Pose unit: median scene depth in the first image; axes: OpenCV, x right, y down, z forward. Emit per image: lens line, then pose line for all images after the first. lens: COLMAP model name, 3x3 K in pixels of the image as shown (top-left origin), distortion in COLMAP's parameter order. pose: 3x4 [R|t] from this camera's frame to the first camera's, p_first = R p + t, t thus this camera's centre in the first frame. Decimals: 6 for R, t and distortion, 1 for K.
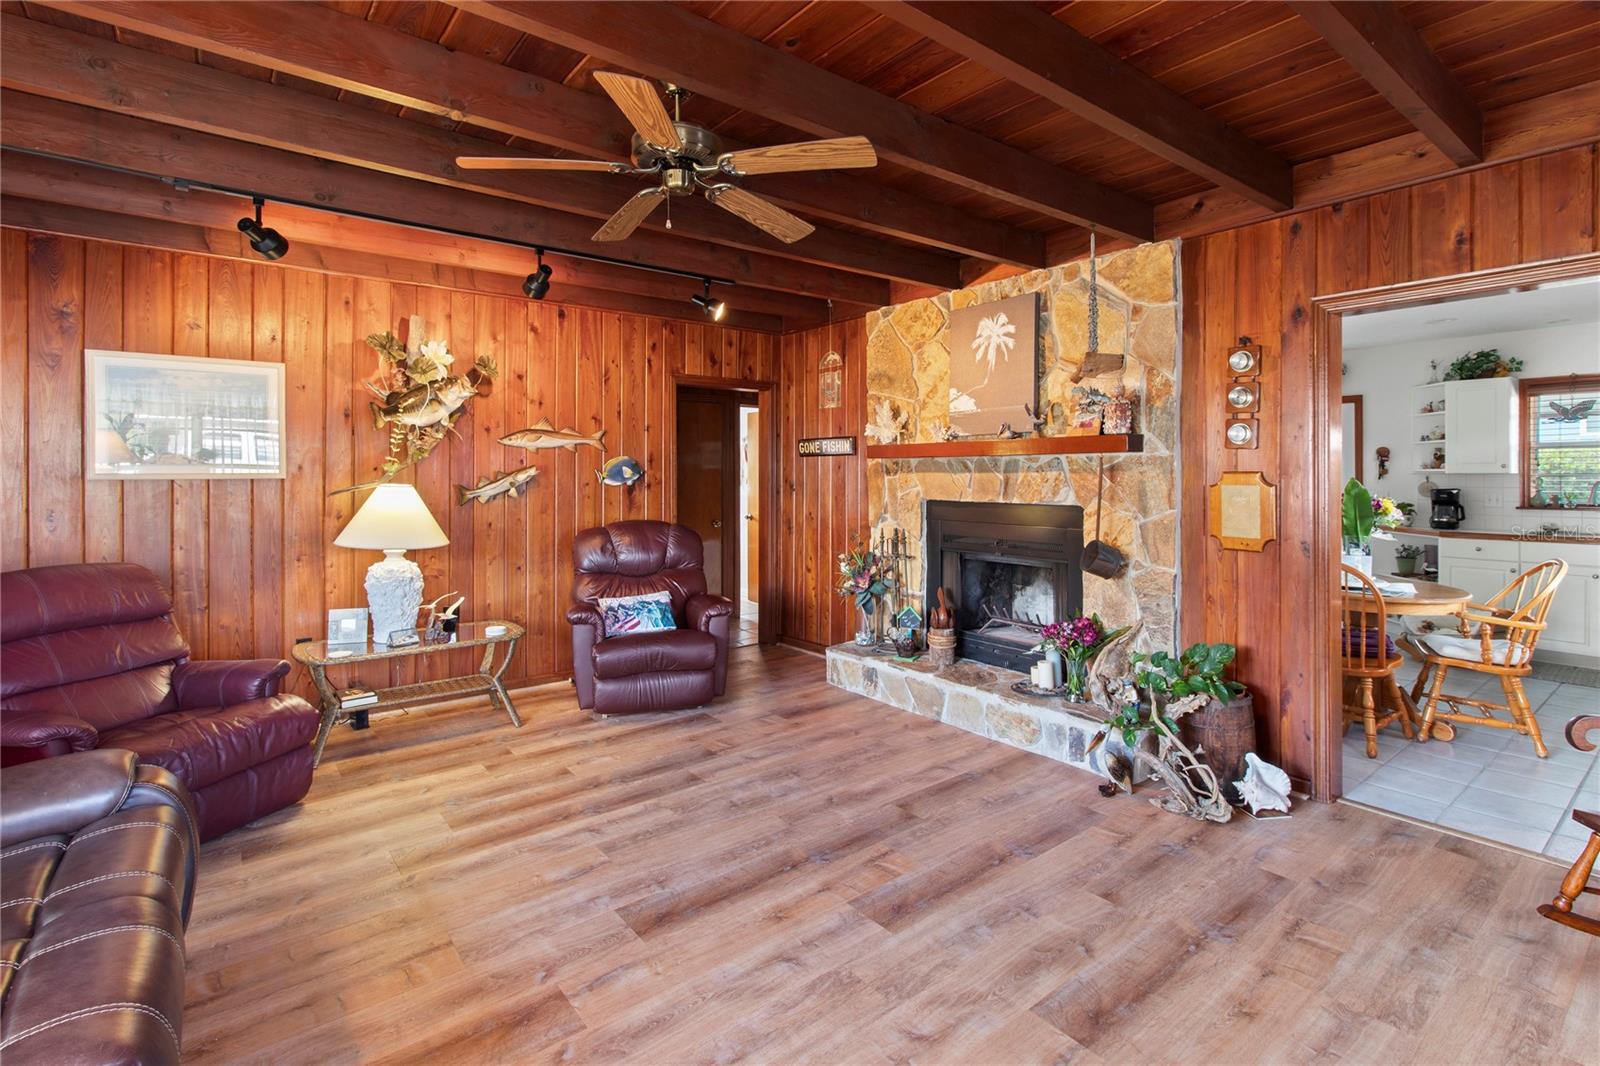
lens RADIAL K [[757.2, 0, 822.1], [0, 757.2, 476.4], [0, 0, 1]] dist [0.000920, 0.000174]
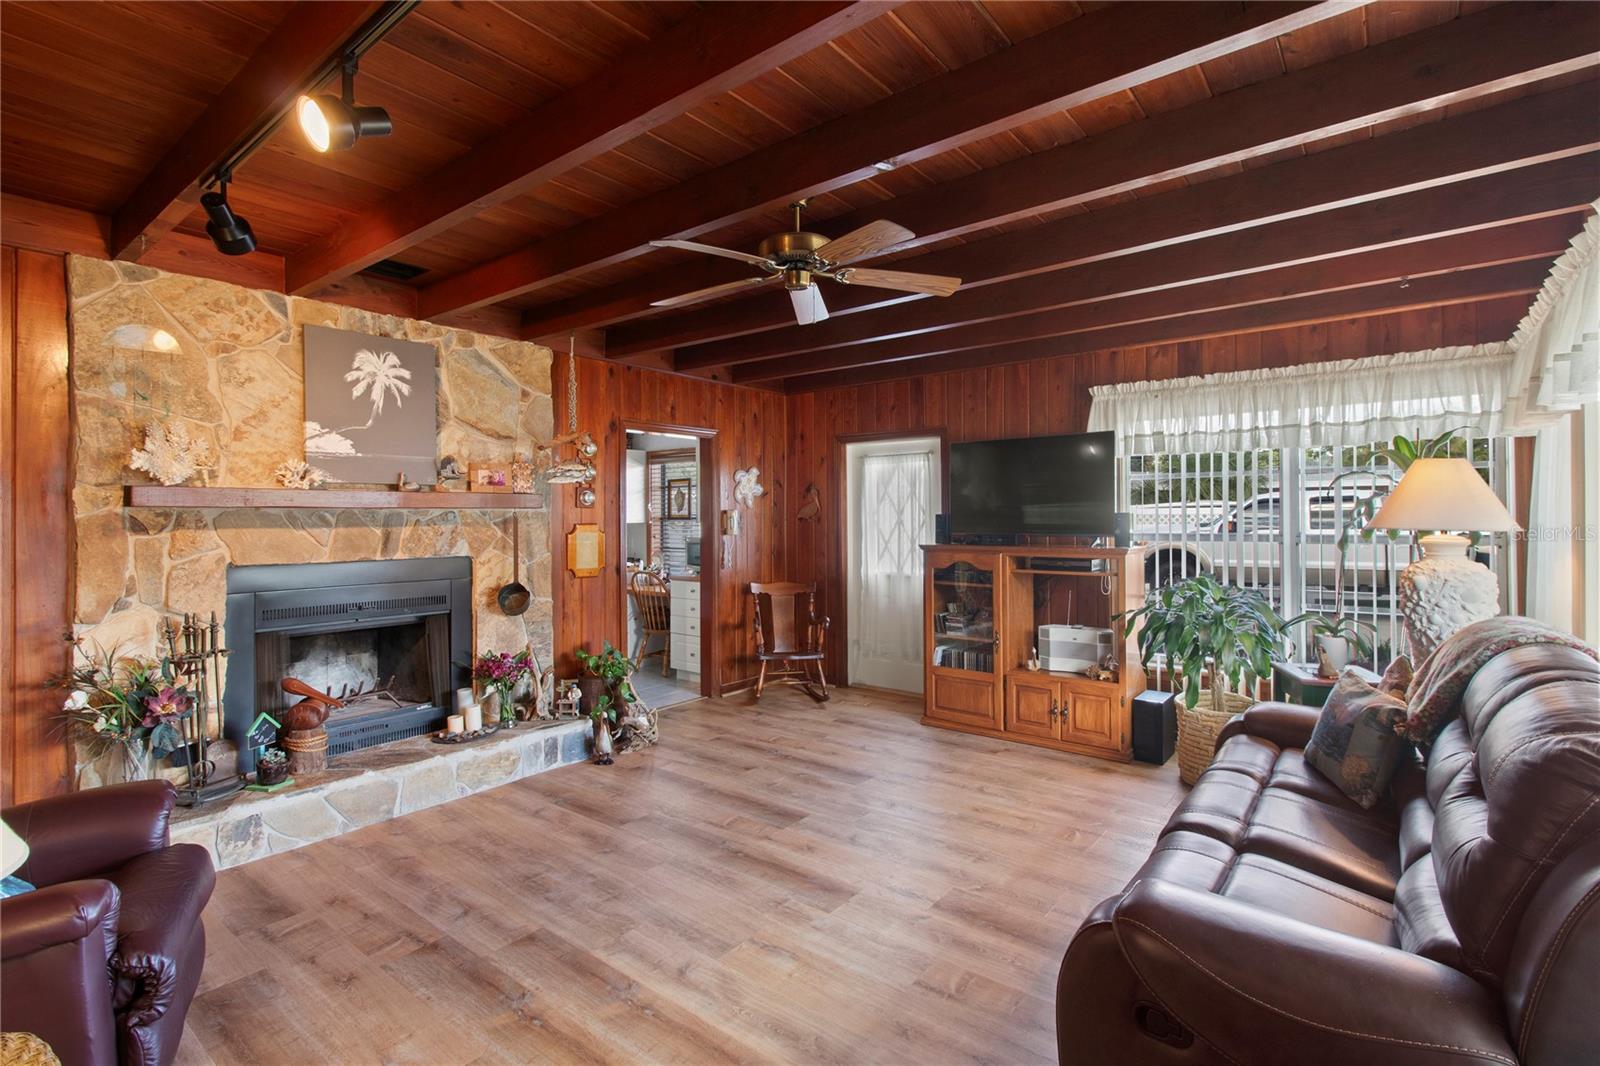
lens RADIAL K [[759.9, 0, 803.1], [0, 759.9, 512.9], [0, 0, 1]] dist [0.000464, 0.000019]
pose [[-0.222001, 0.009745, 0.974998, -0.957107], [0.014453, 0.999873, -0.006703, -0.010341], [-0.974939, 0.012604, -0.222114, 0.894343]]
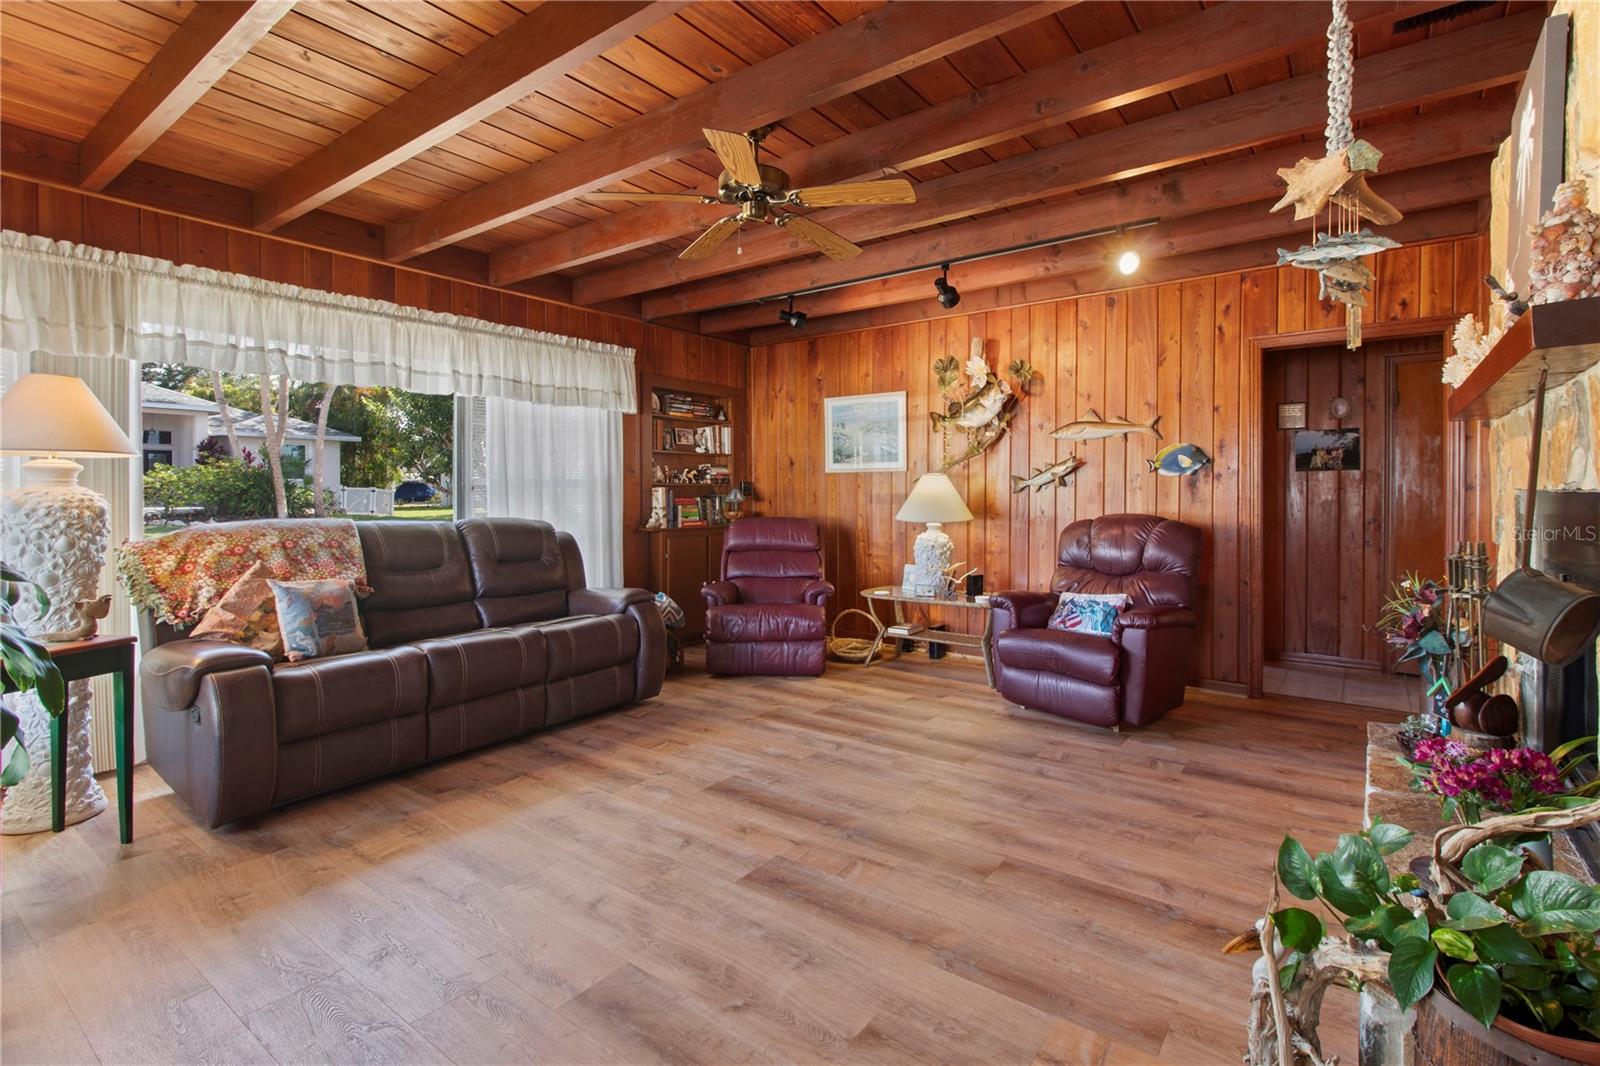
lens RADIAL K [[740.6, 0, 805.5], [0, 740.6, 492.9], [0, 0, 1]] dist [-0.000761, -0.000026]
pose [[0.252669, 0.005679, -0.967536, 0.713974], [-0.006036, 0.999973, 0.004294, 0.046717], [0.967534, 0.004755, 0.252696, 0.550271]]
